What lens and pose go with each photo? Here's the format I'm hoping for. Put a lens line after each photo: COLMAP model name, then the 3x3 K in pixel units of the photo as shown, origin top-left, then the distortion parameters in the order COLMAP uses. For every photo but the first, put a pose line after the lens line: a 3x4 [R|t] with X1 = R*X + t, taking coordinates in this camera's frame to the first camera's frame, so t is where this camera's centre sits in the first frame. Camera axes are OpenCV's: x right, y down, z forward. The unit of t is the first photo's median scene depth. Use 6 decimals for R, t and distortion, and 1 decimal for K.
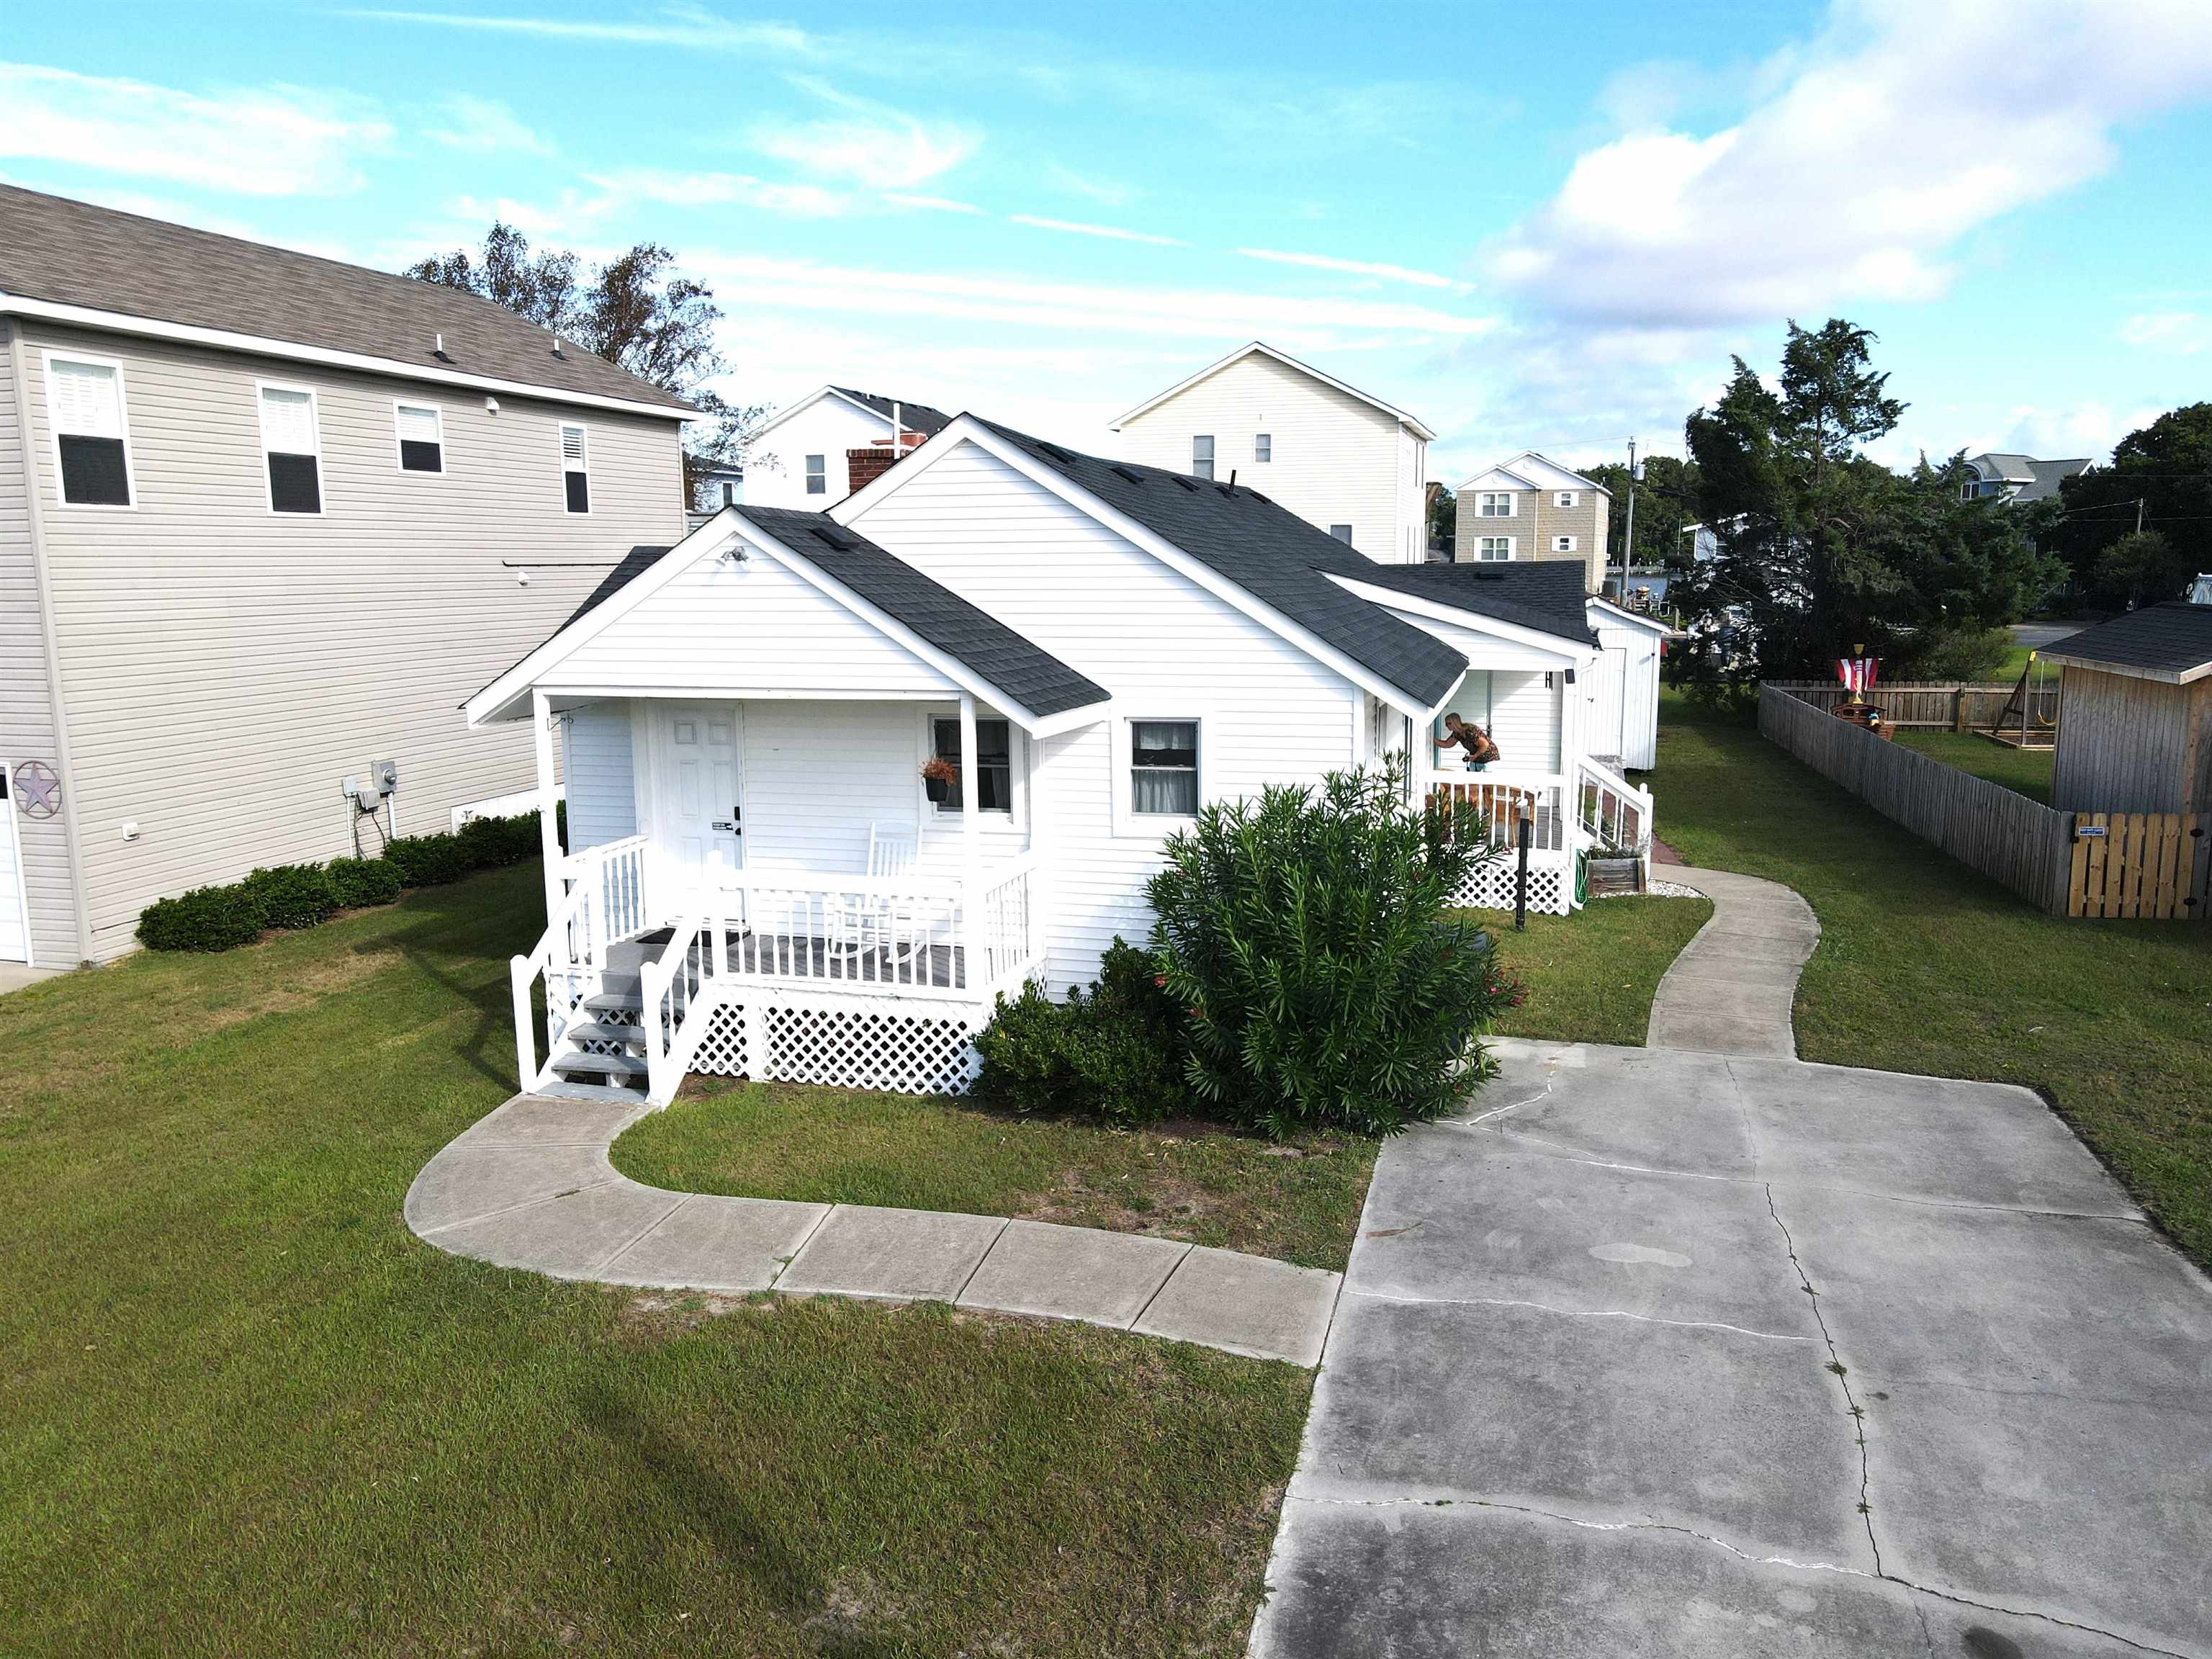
lens RADIAL K [[1626.4, 0, 1093.5], [0, 1626.4, 821.9], [0, 0, 1]] dist [0.010231, 0.007104]
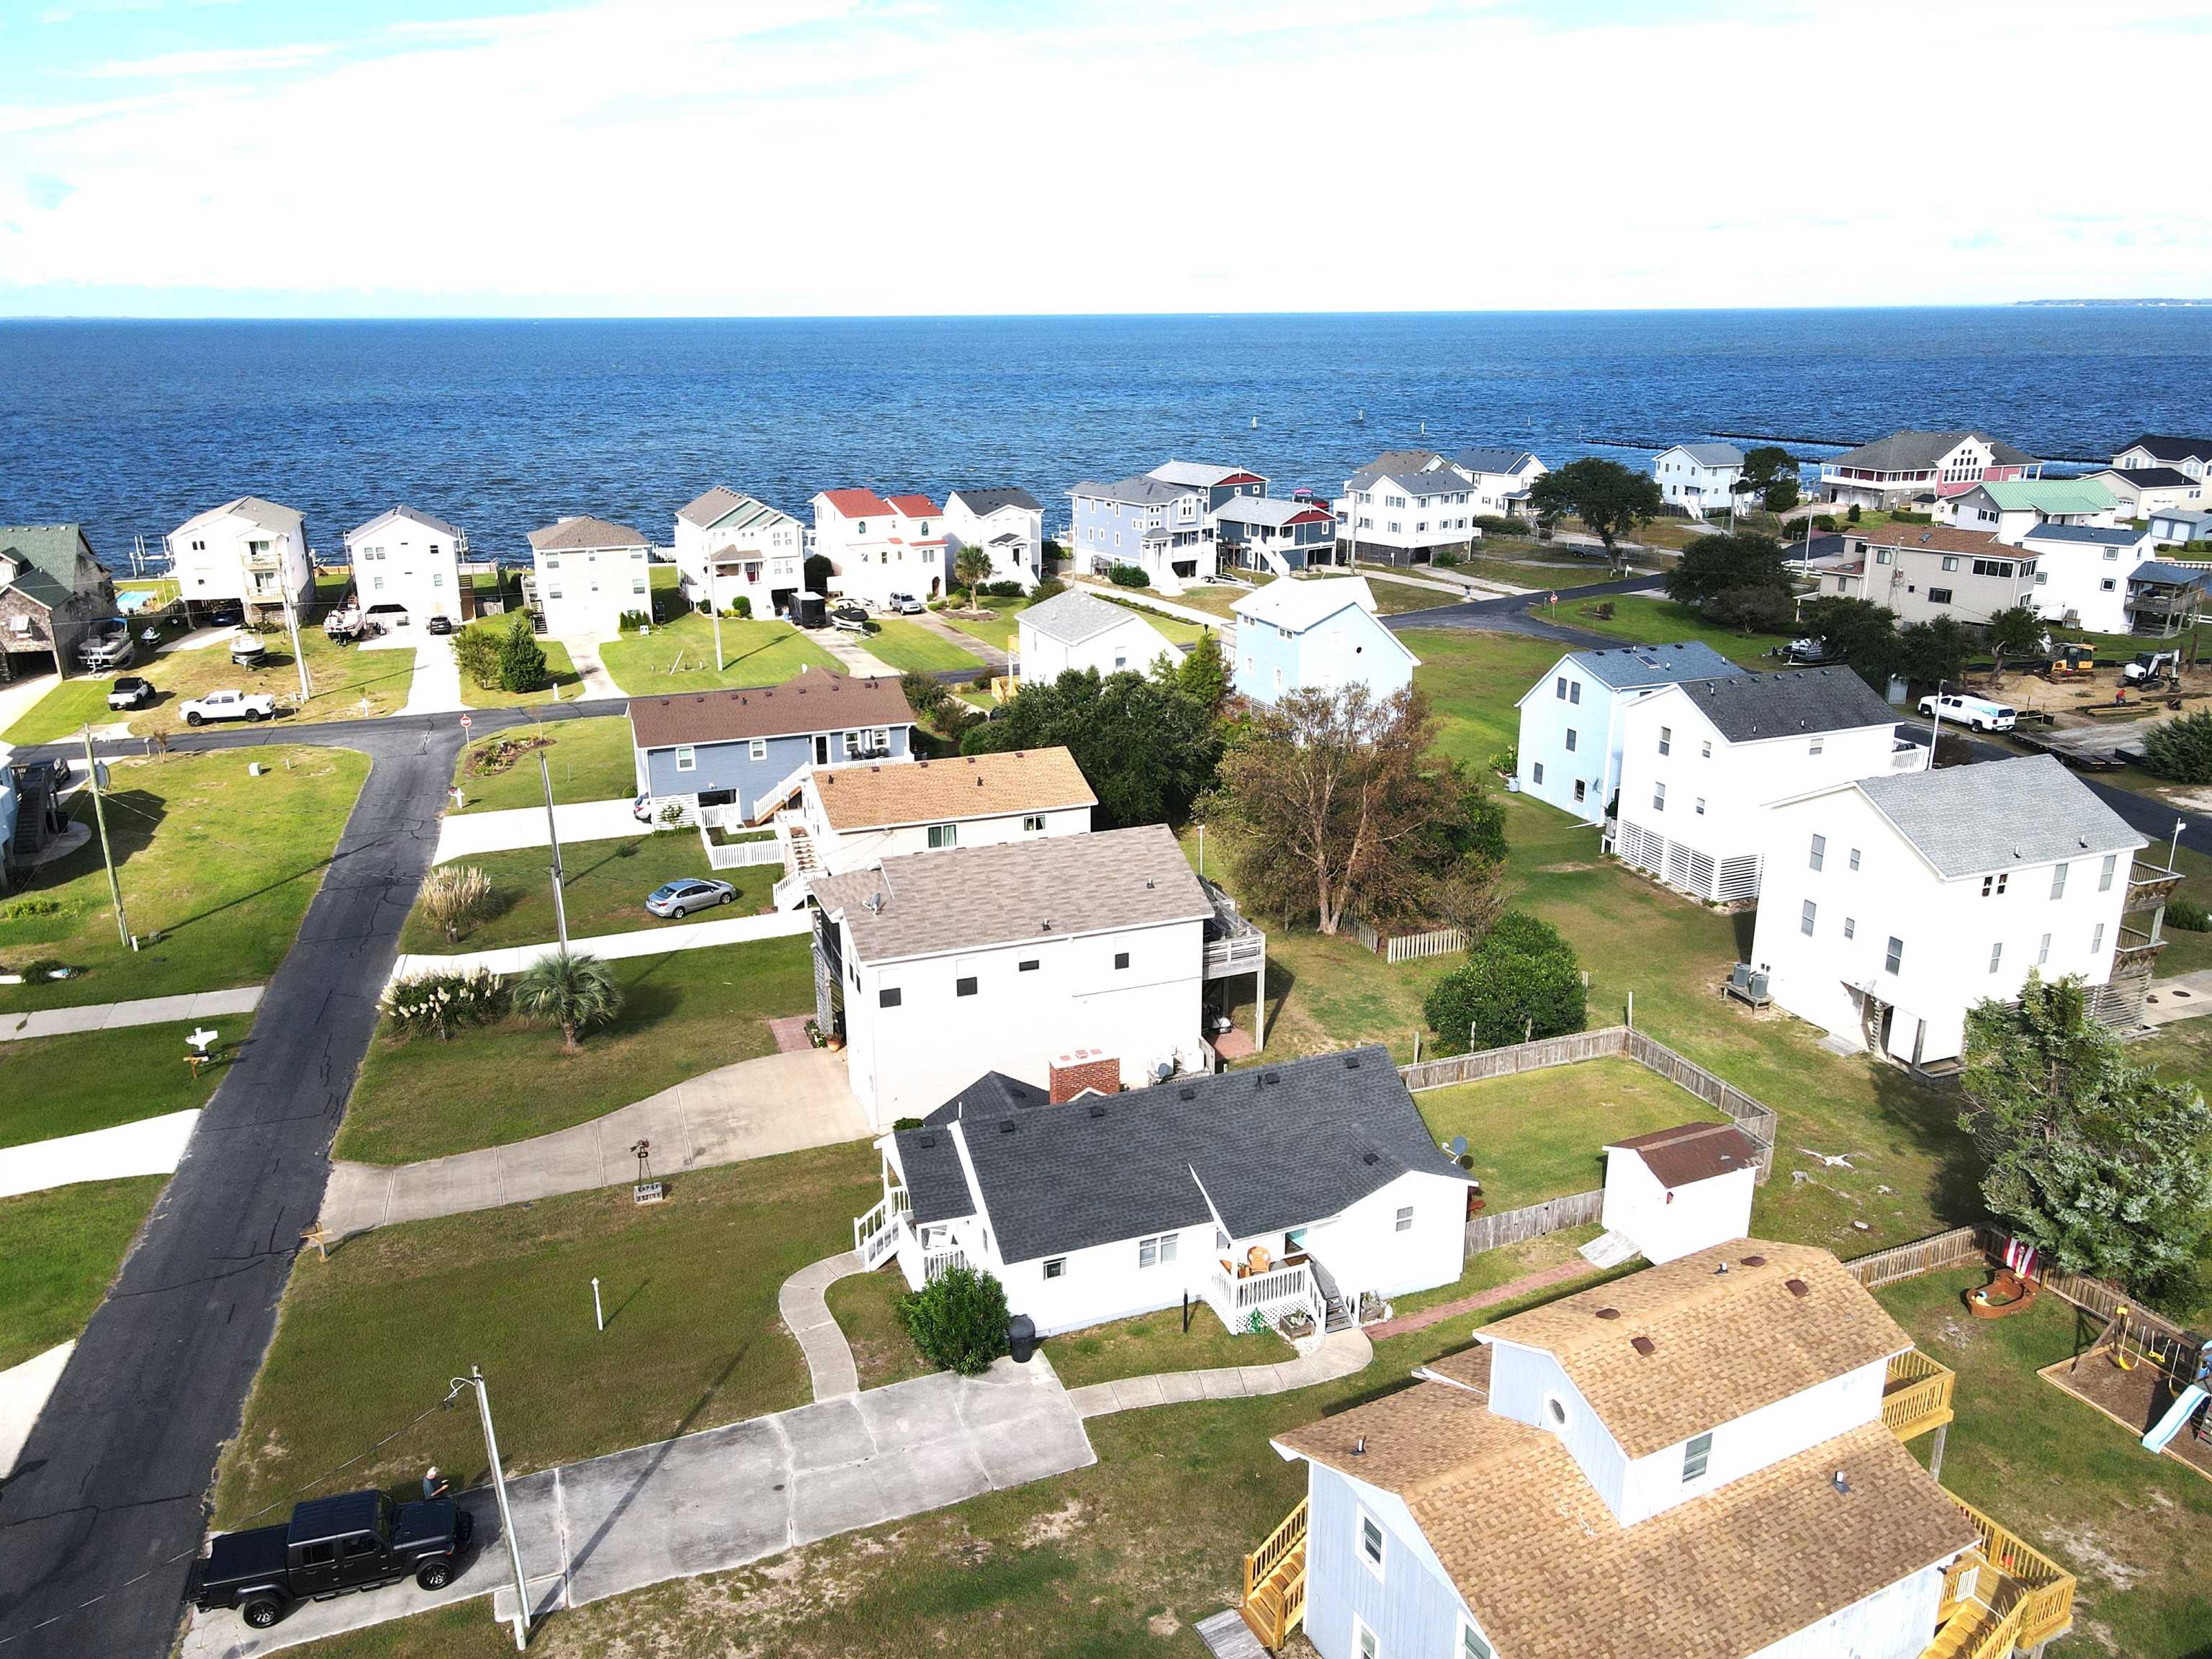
lens RADIAL K [[1626.4, 0, 1084.1], [0, 1626.4, 842.2], [0, 0, 1]] dist [0.010231, 0.007104]
pose [[0.596894, 0.253156, -0.761334, 2.419509], [-0.125843, 0.966711, 0.222785, -1.540006], [0.792390, -0.037171, 0.608882, -0.801963]]
